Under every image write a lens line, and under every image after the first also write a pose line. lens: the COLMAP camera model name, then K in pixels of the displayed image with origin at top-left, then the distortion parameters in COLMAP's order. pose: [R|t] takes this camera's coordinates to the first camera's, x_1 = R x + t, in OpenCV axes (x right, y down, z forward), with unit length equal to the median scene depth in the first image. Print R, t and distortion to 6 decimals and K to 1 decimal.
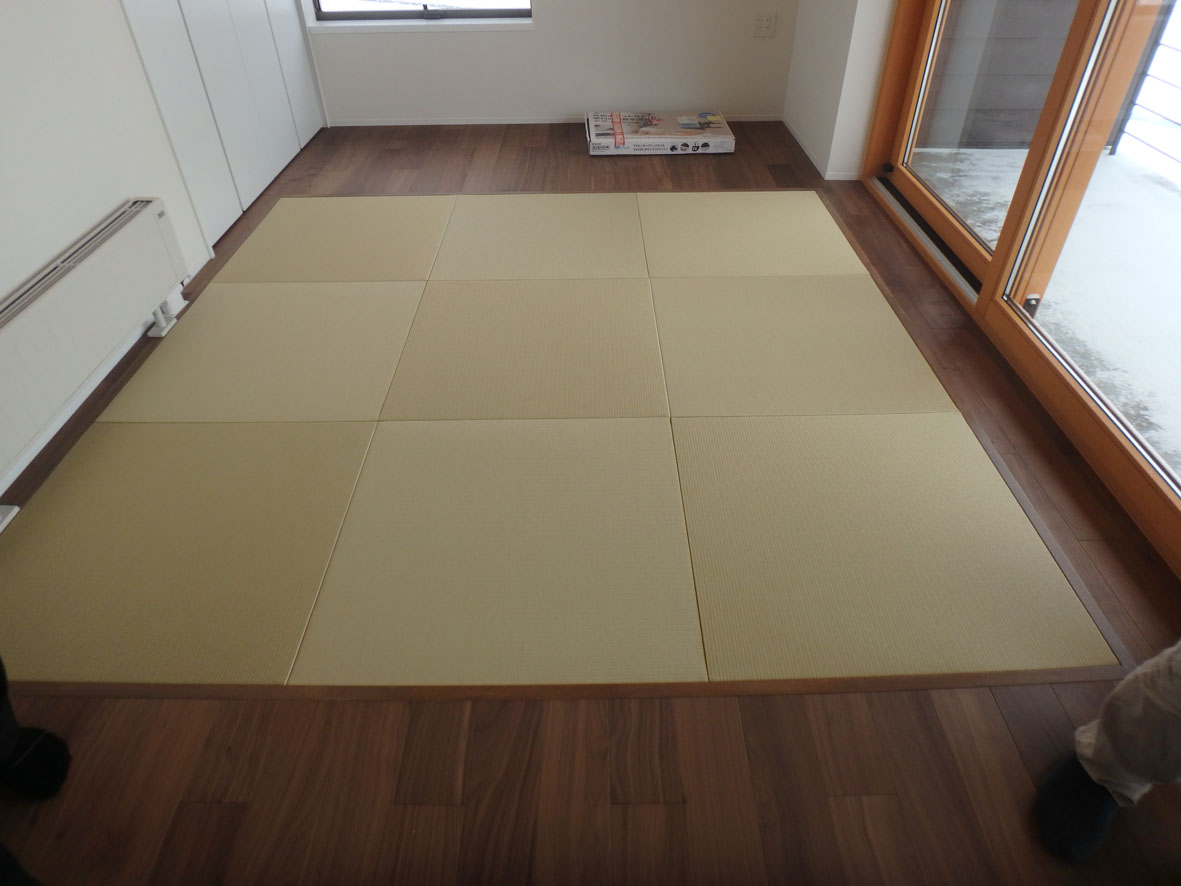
lens RADIAL K [[753.5, 0, 592.7], [0, 753.5, 441.3], [0, 0, 1]] dist [-0.000215, 0.000629]
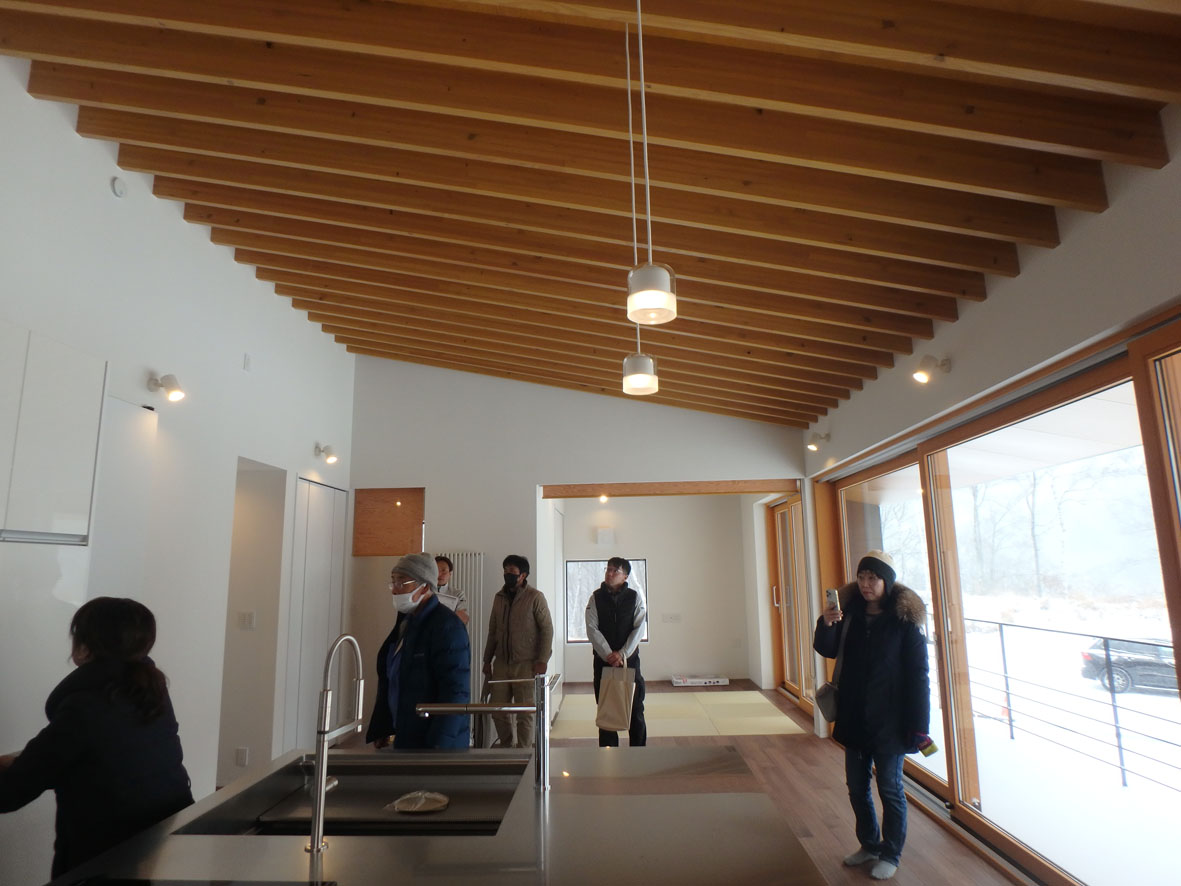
lens RADIAL K [[753.5, 0, 593.7], [0, 753.5, 440.0], [0, 0, 1]] dist [-0.000215, 0.000629]
pose [[0.998910, -0.020833, -0.041776, -0.153774], [-0.017434, 0.663656, -0.747835, 1.011808], [0.043305, 0.747748, 0.662569, -1.377017]]
